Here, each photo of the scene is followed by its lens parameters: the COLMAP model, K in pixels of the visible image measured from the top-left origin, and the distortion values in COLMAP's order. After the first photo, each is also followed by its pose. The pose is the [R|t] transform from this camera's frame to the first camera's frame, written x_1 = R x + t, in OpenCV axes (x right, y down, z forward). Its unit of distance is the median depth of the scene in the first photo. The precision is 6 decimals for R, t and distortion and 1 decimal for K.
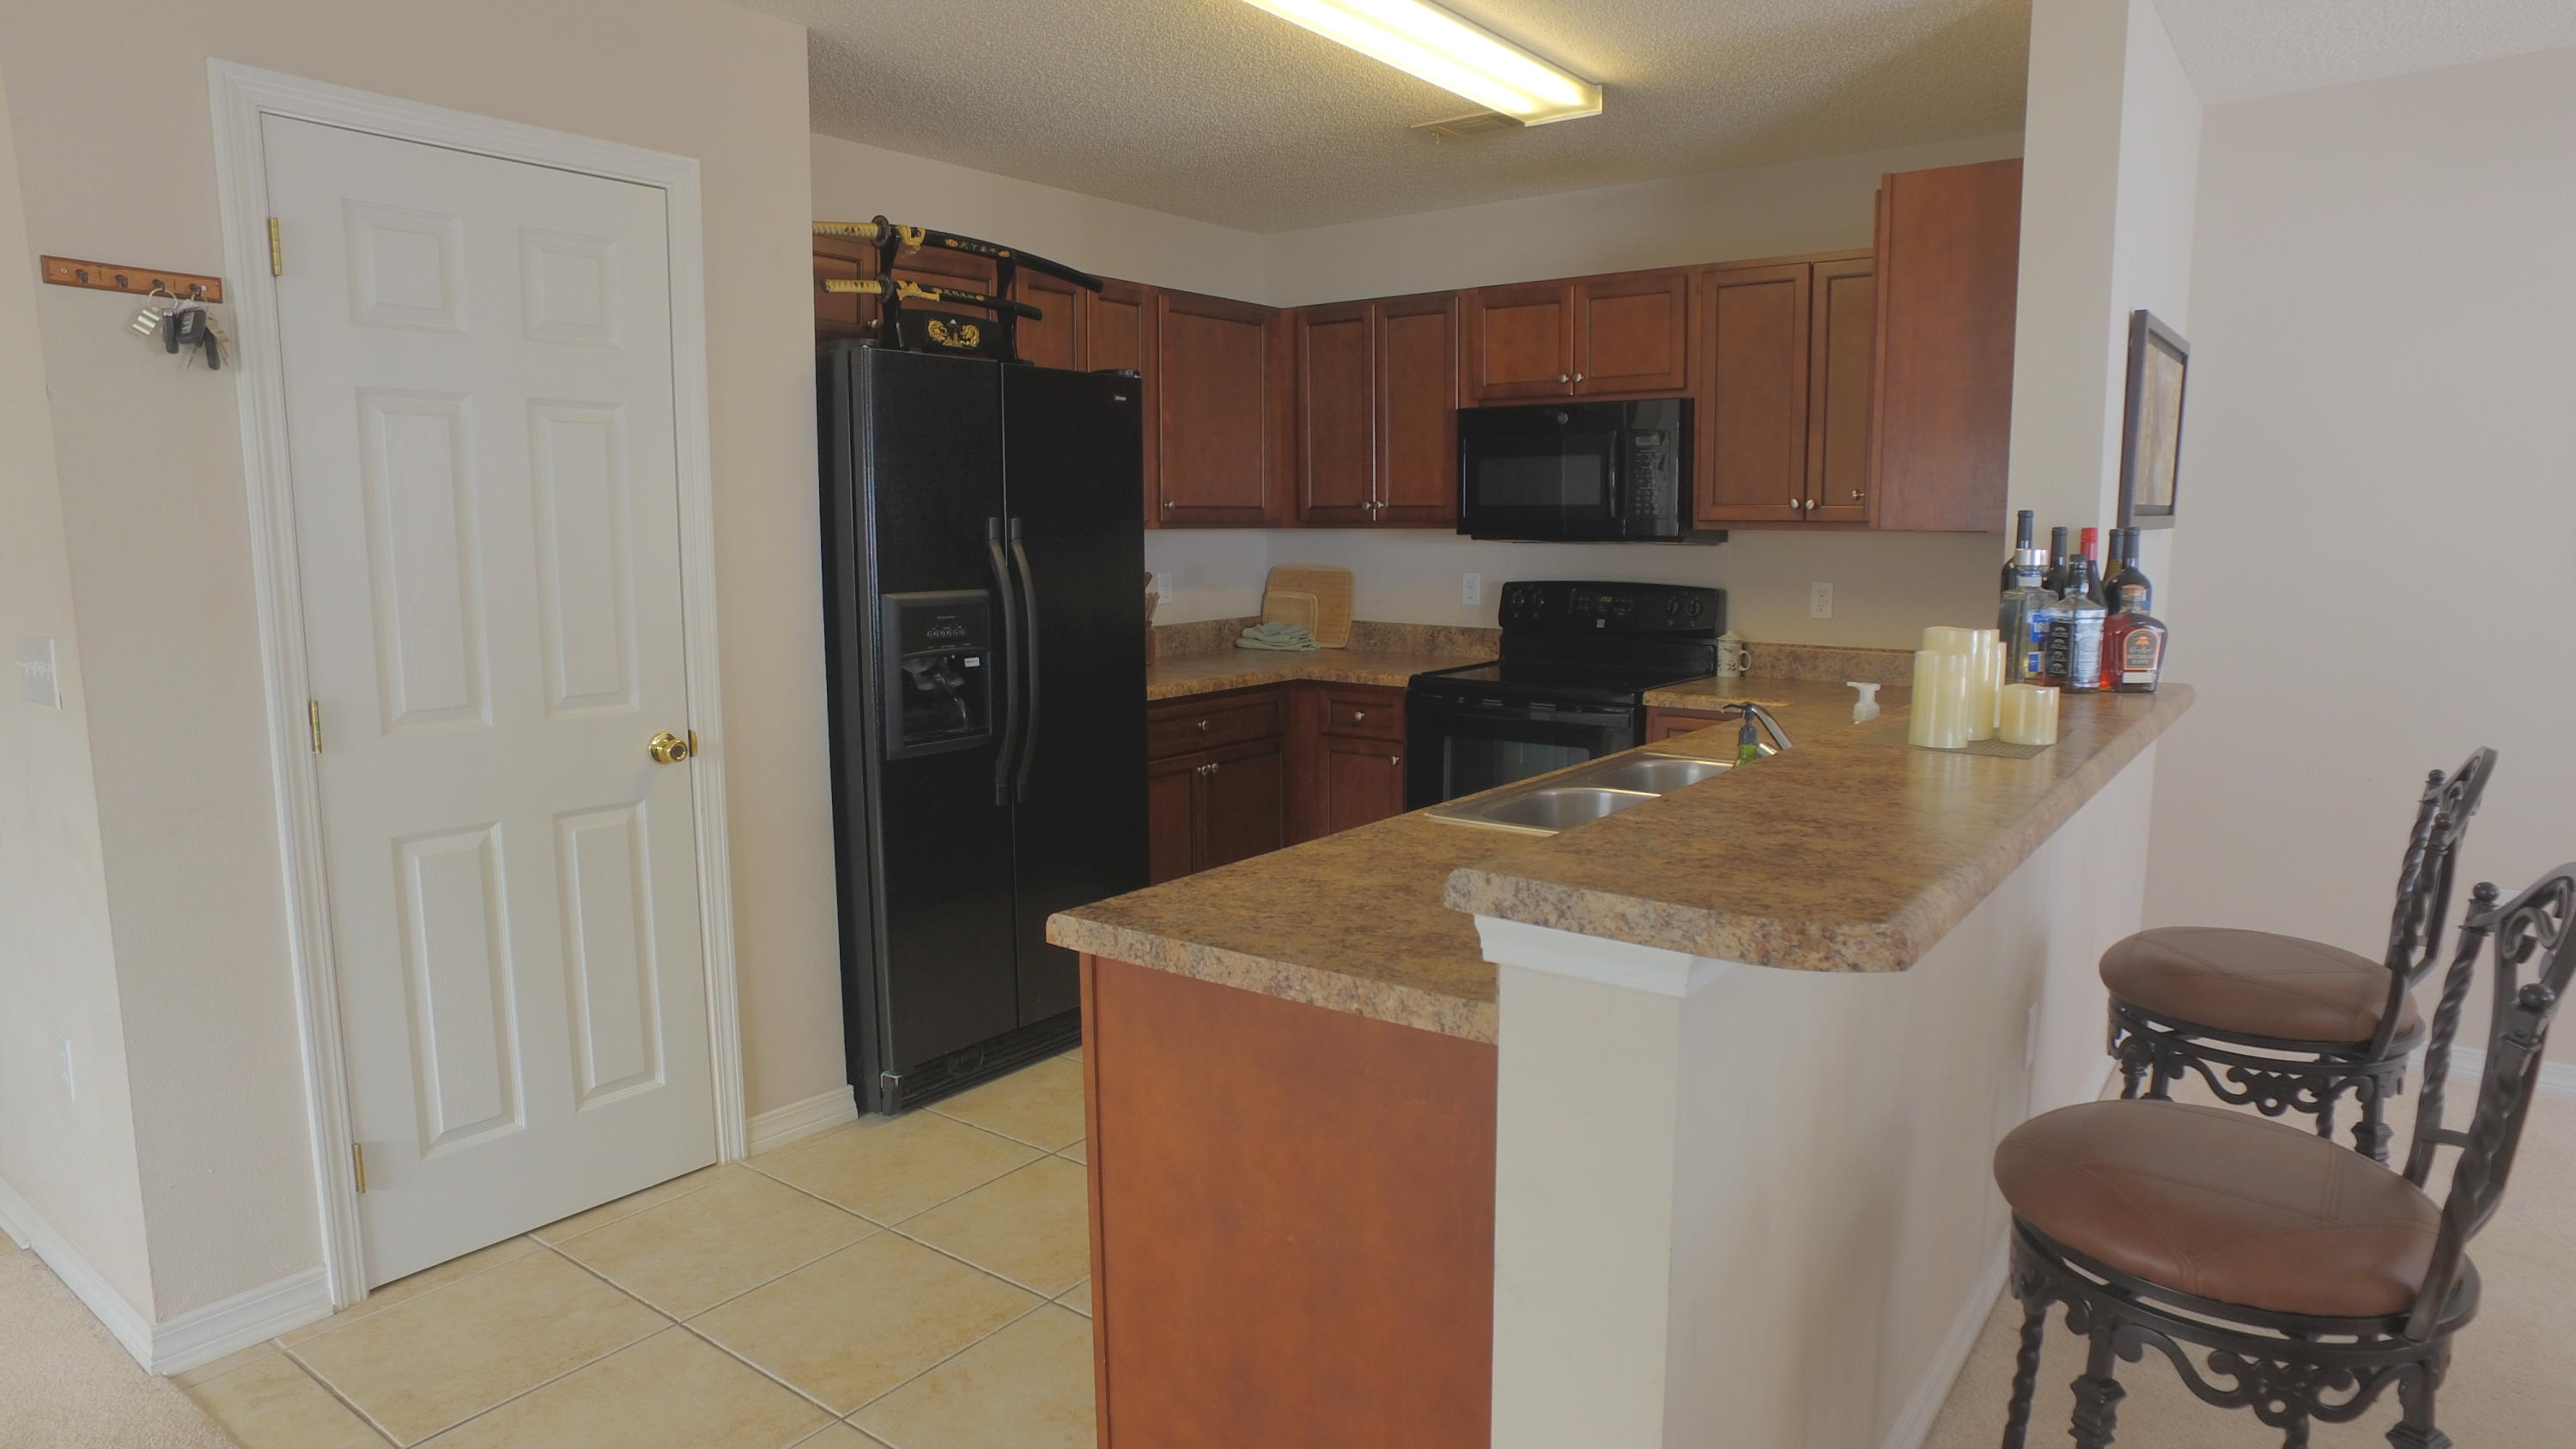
lens RADIAL K [[1492.0, 0, 1294.9], [0, 1492.0, 731.0], [0, 0, 1]] dist [-0.131891, 0.102102]
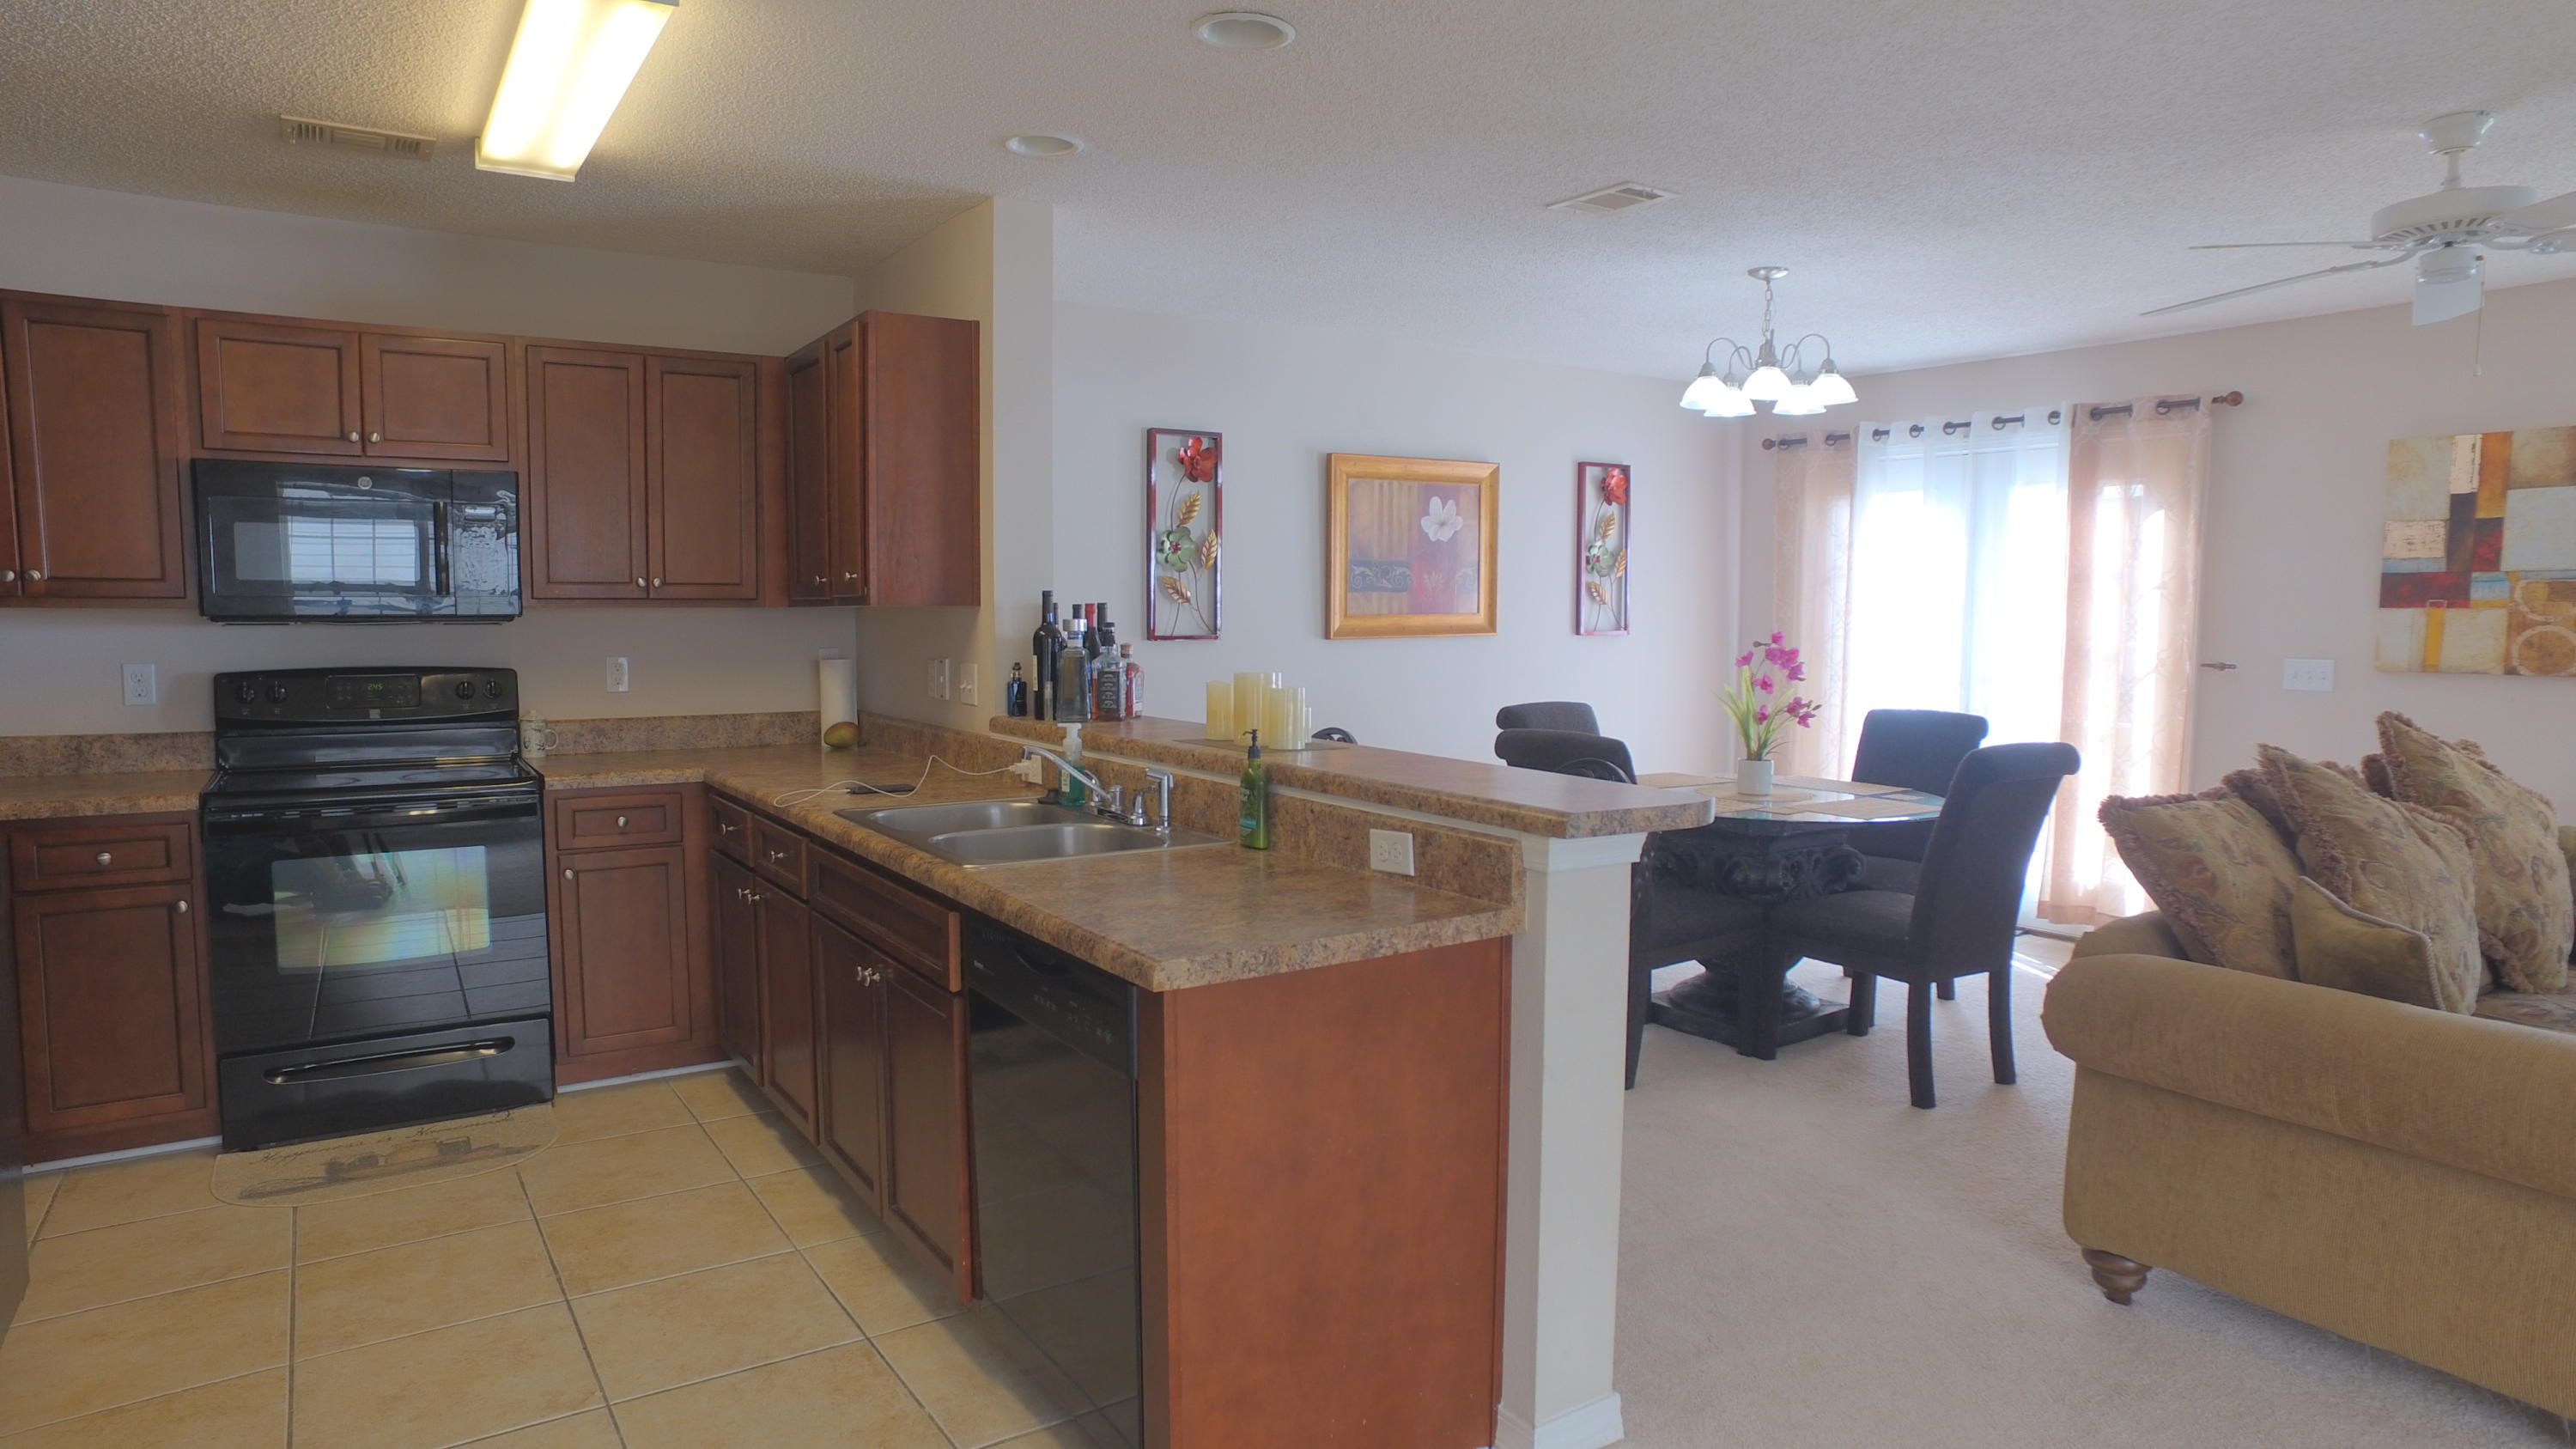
lens RADIAL K [[1492.0, 0, 1294.9], [0, 1492.0, 731.0], [0, 0, 1]] dist [-0.131891, 0.102102]
pose [[0.331286, -0.076207, 0.940448, -0.488383], [0.121384, 0.991893, 0.037617, -0.031972], [-0.935690, 0.101693, 0.337850, 0.223534]]
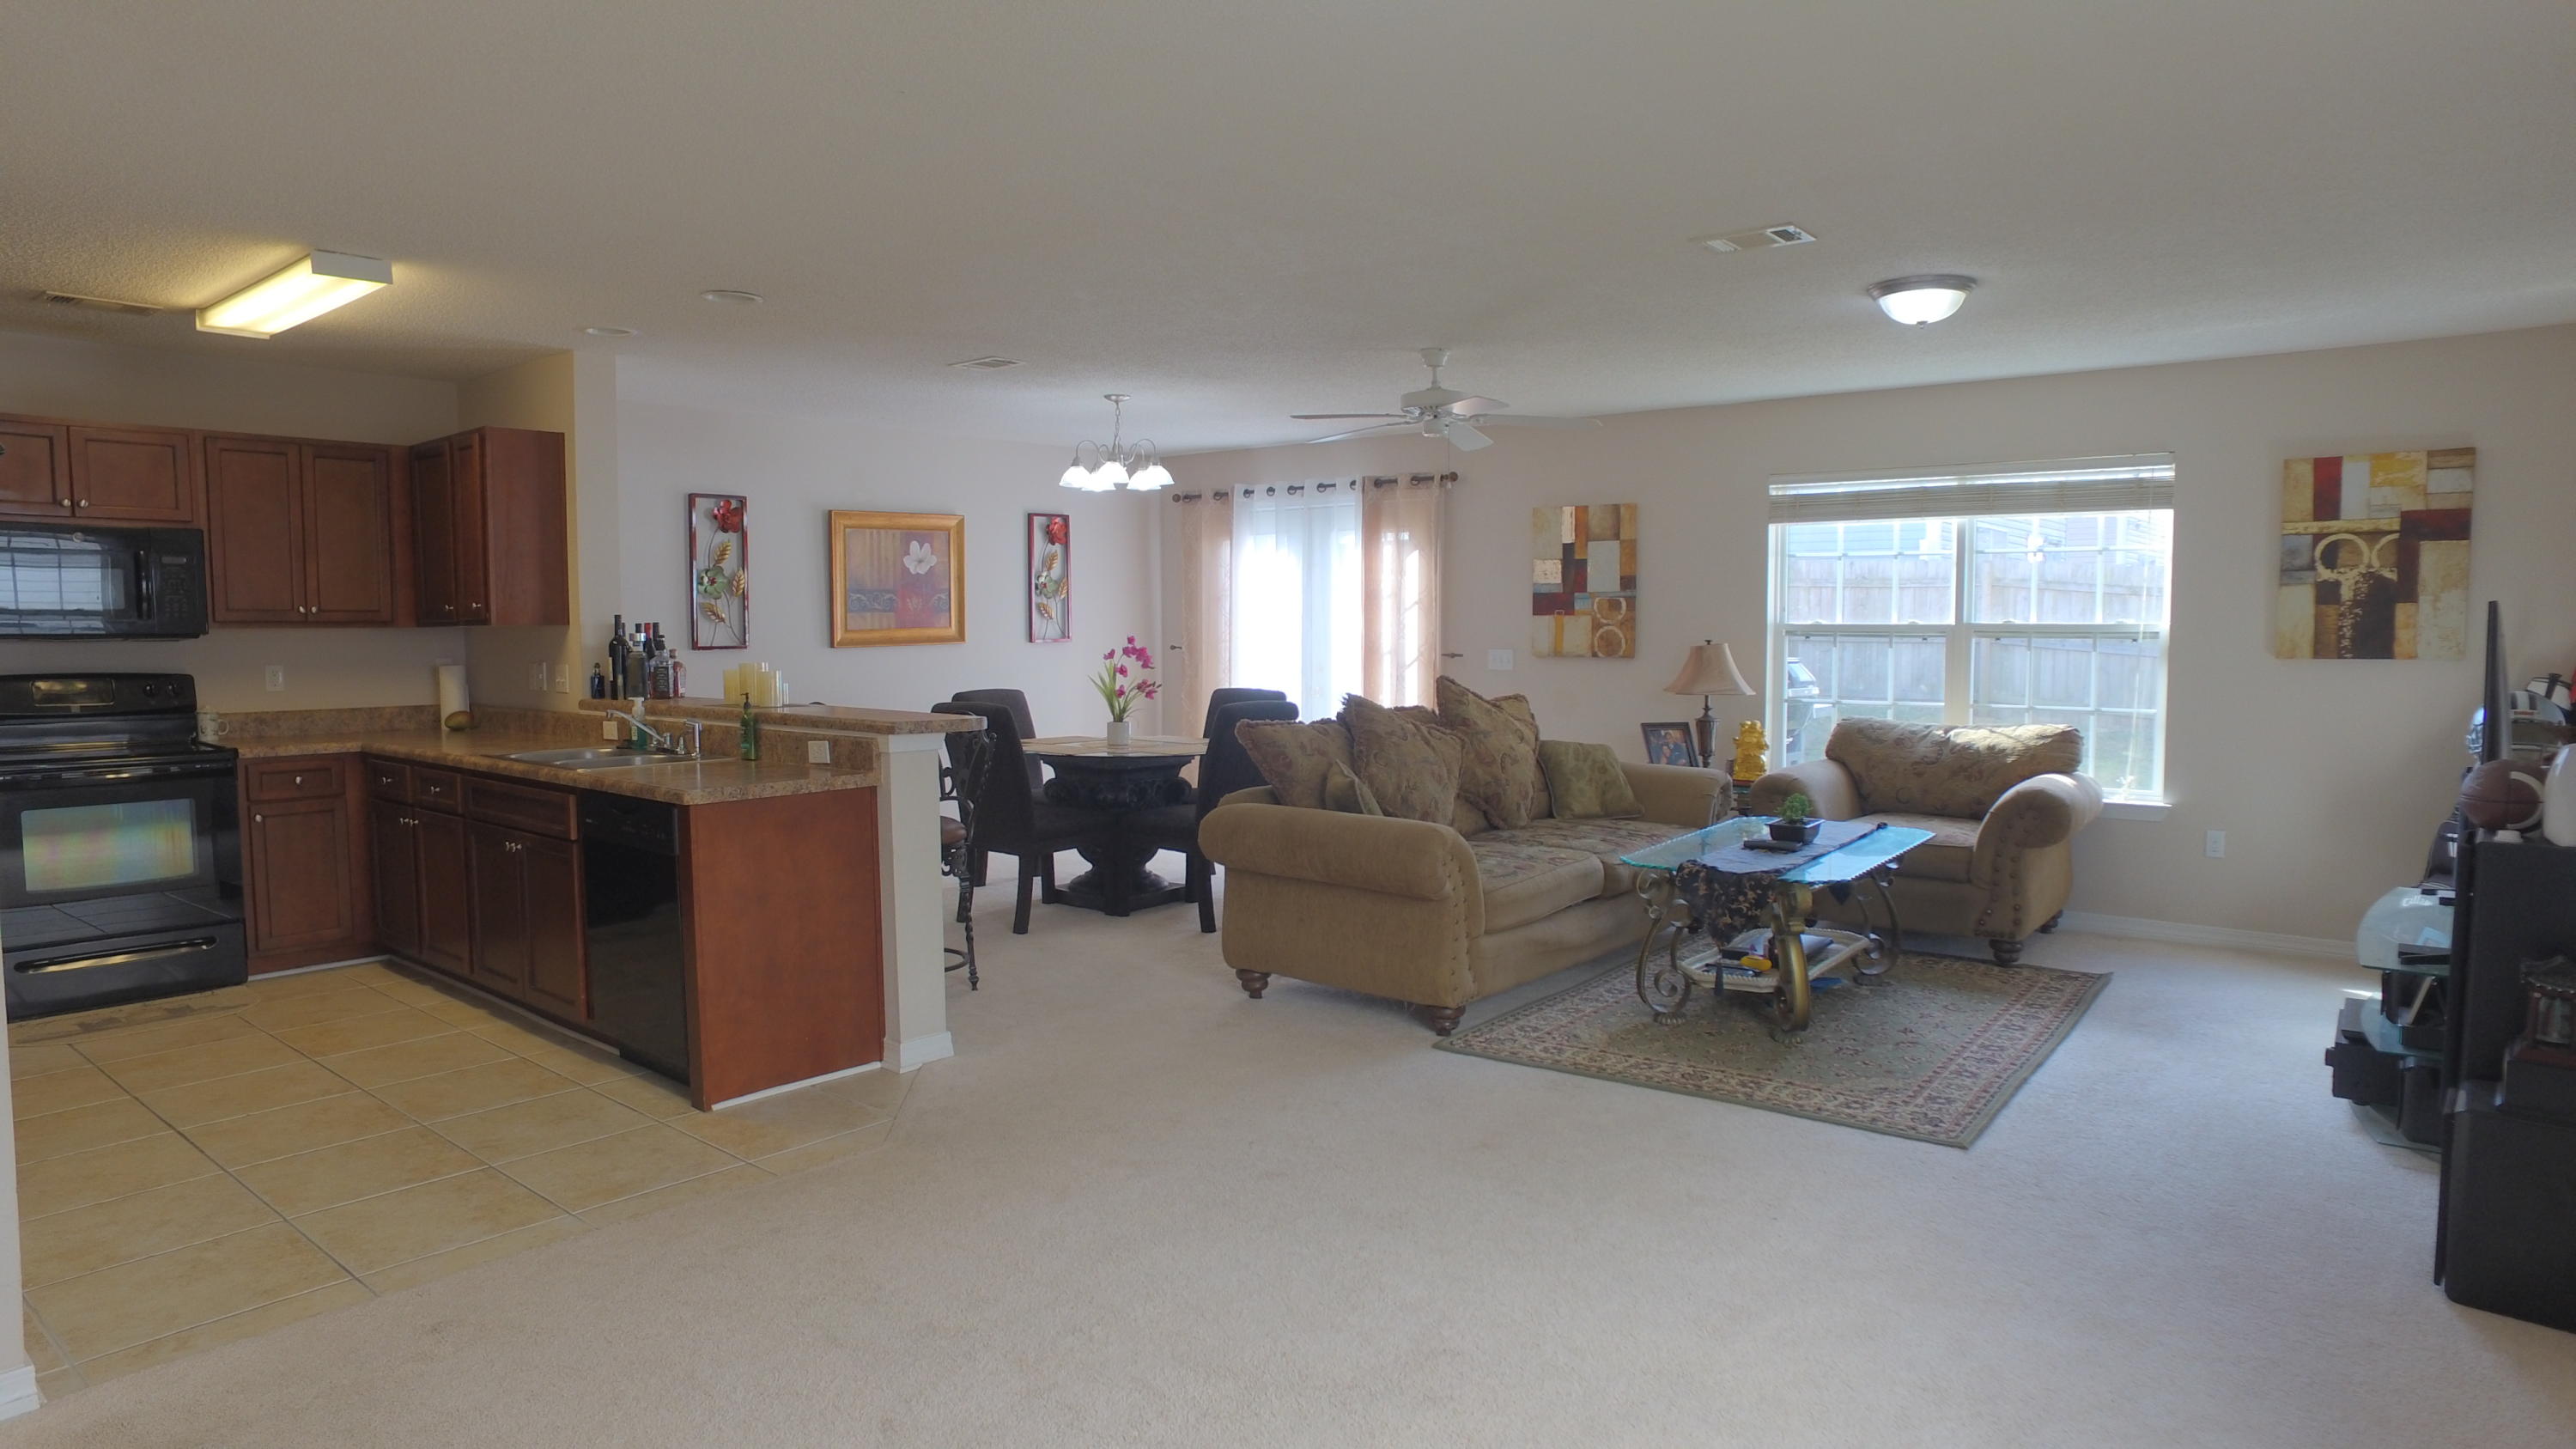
lens RADIAL K [[1492.0, 0, 1294.9], [0, 1492.0, 731.0], [0, 0, 1]] dist [-0.131891, 0.102102]
pose [[0.055784, -0.071430, 0.995884, -1.007949], [0.135927, 0.988694, 0.063301, 0.006224], [-0.989147, 0.131837, 0.064862, -0.037720]]
